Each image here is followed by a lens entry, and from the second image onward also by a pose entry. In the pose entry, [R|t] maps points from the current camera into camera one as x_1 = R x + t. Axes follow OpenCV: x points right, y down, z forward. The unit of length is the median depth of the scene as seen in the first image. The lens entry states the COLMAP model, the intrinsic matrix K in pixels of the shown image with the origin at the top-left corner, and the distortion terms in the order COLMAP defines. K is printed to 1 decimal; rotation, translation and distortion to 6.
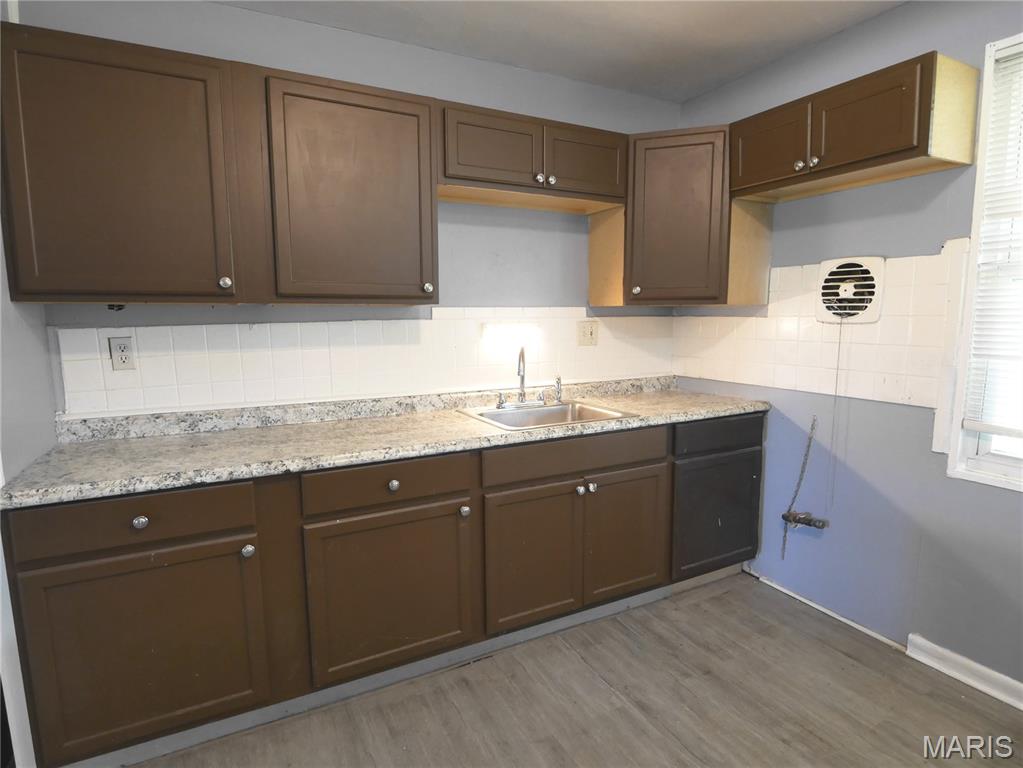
lens RADIAL K [[539.8, 0, 502.6], [0, 539.8, 385.5], [0, 0, 1]] dist [-0.016311, -0.002911]
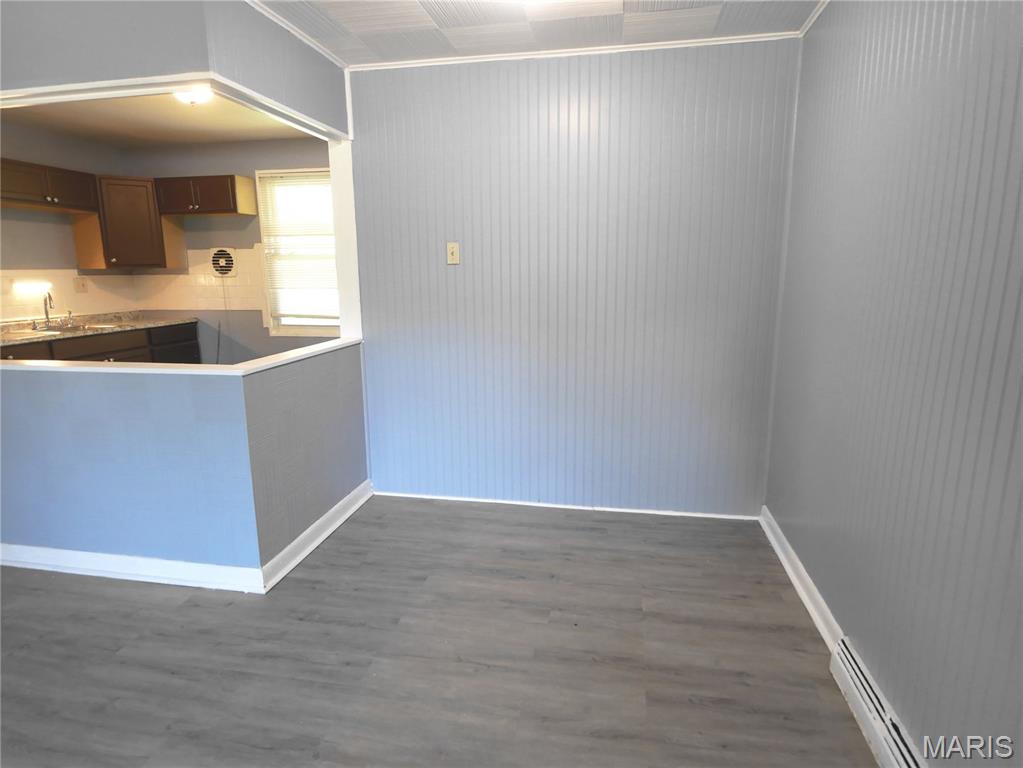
lens RADIAL K [[591.3, 0, 507.0], [0, 591.3, 388.2], [0, 0, 1]] dist [0.002787, -0.012519]
pose [[0.612721, -0.151999, 0.775545, -0.601416], [0.107731, 0.988234, 0.108571, 0.194689], [-0.782922, 0.017026, 0.621887, -1.400111]]
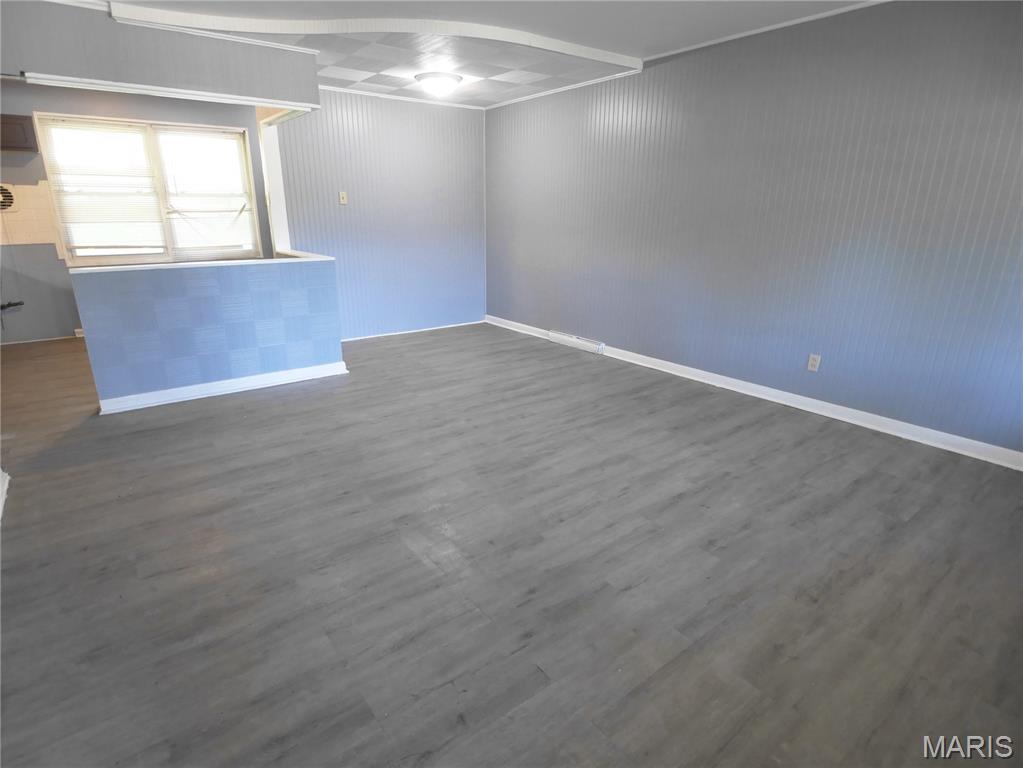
lens RADIAL K [[539.8, 0, 502.6], [0, 539.8, 385.5], [0, 0, 1]] dist [-0.016311, -0.002911]
pose [[-0.172183, -0.301061, 0.937931, -2.040173], [0.124111, 0.937934, 0.323846, 0.109959], [-0.977215, 0.172168, -0.124131, -0.682425]]
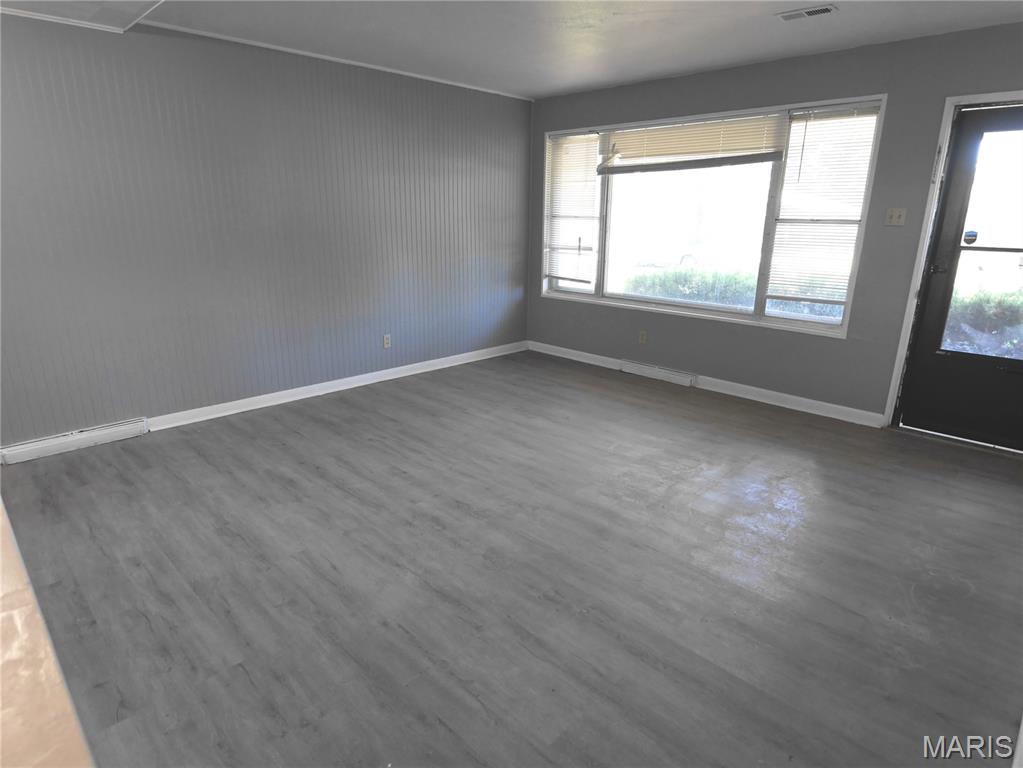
lens RADIAL K [[591.3, 0, 507.0], [0, 591.3, 388.2], [0, 0, 1]] dist [0.002787, -0.012519]
pose [[-0.952974, 0.080269, -0.292228, -0.470252], [-0.046691, 0.913881, 0.403288, -0.068100], [0.299433, 0.397967, -0.867157, 0.308752]]
